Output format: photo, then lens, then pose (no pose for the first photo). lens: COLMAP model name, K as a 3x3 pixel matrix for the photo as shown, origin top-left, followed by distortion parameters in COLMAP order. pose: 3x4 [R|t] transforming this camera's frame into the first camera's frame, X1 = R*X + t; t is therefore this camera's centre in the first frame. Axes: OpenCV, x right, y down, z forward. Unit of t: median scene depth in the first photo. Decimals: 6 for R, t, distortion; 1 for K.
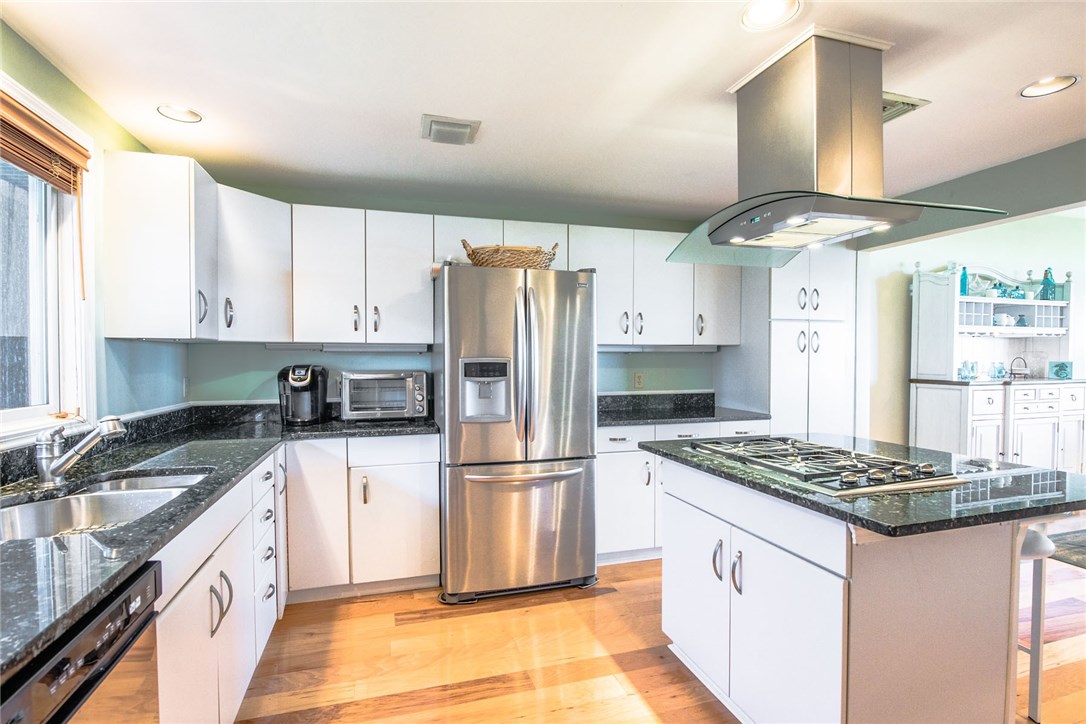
lens RADIAL K [[516.1, 0, 543.0], [0, 516.1, 362.0], [0, 0, 1]] dist [-0.001790, -0.000376]
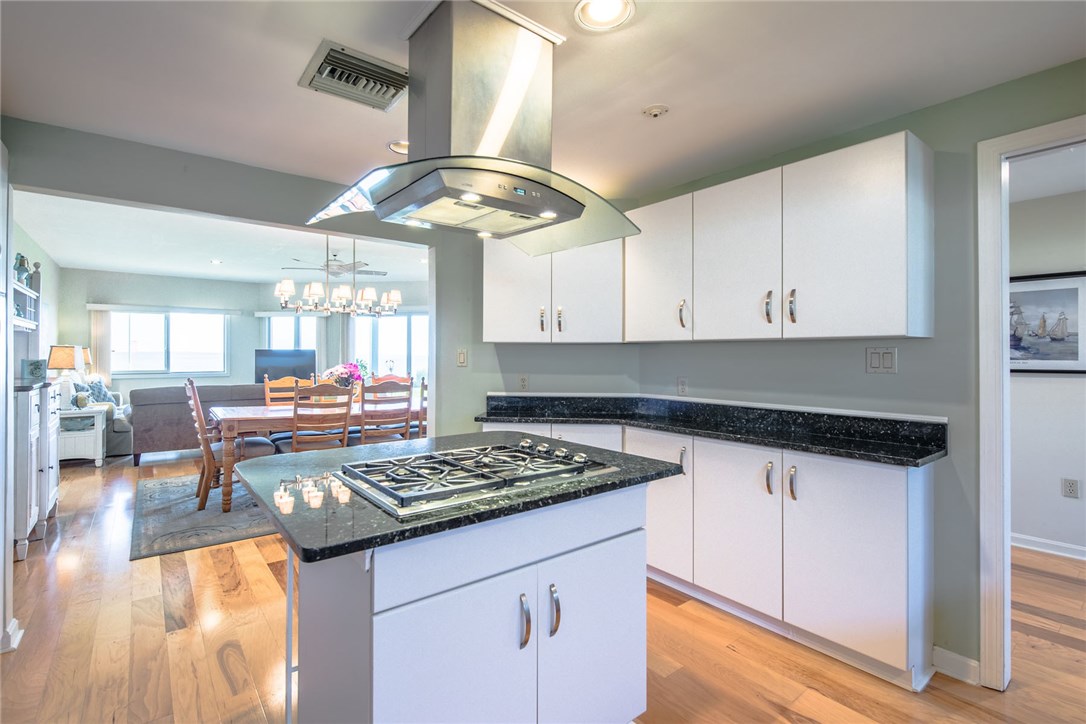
lens RADIAL K [[504.6, 0, 536.6], [0, 504.6, 350.9], [0, 0, 1]] dist [-0.003353, -0.000928]
pose [[-0.360163, 0.007103, 0.932862, -0.187363], [0.008513, 0.999954, -0.004327, -0.005921], [-0.932851, 0.006383, -0.360207, 0.647626]]
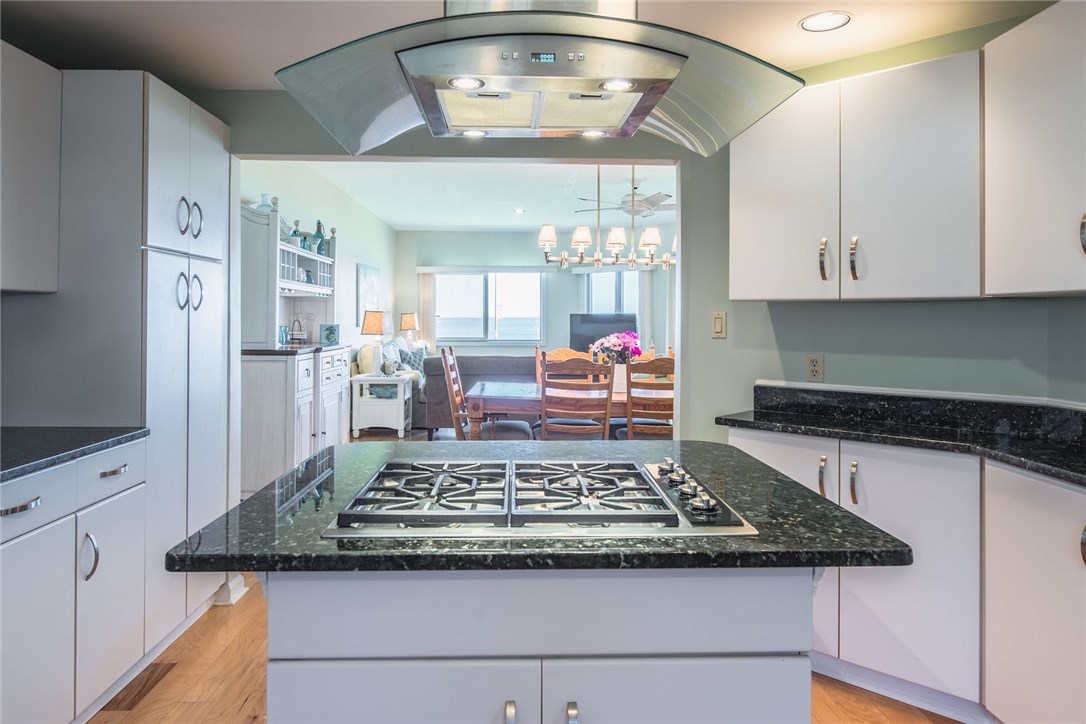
lens RADIAL K [[707.0, 0, 534.7], [0, 707.0, 313.7], [0, 0, 1]] dist [-0.005034, -0.001170]
pose [[0.263719, 0.010440, 0.964543, -0.145552], [0.006186, 0.999903, -0.012514, -0.002428], [-0.964580, 0.009267, 0.263629, 0.417375]]
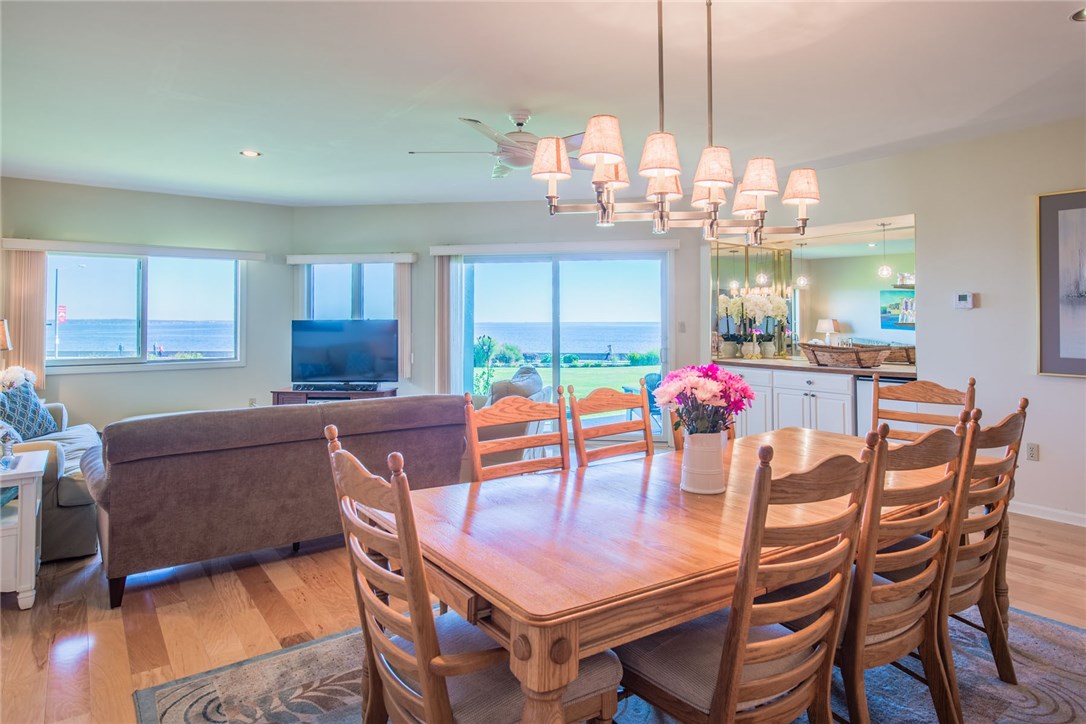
lens RADIAL K [[634.2, 0, 544.6], [0, 634.2, 306.7], [0, 0, 1]] dist [0.001959, 0.000783]
pose [[-0.336785, 0.022555, 0.941311, 0.781129], [0.012002, 0.999735, -0.019660, -0.031682], [-0.941505, 0.004676, -0.336966, 1.010144]]
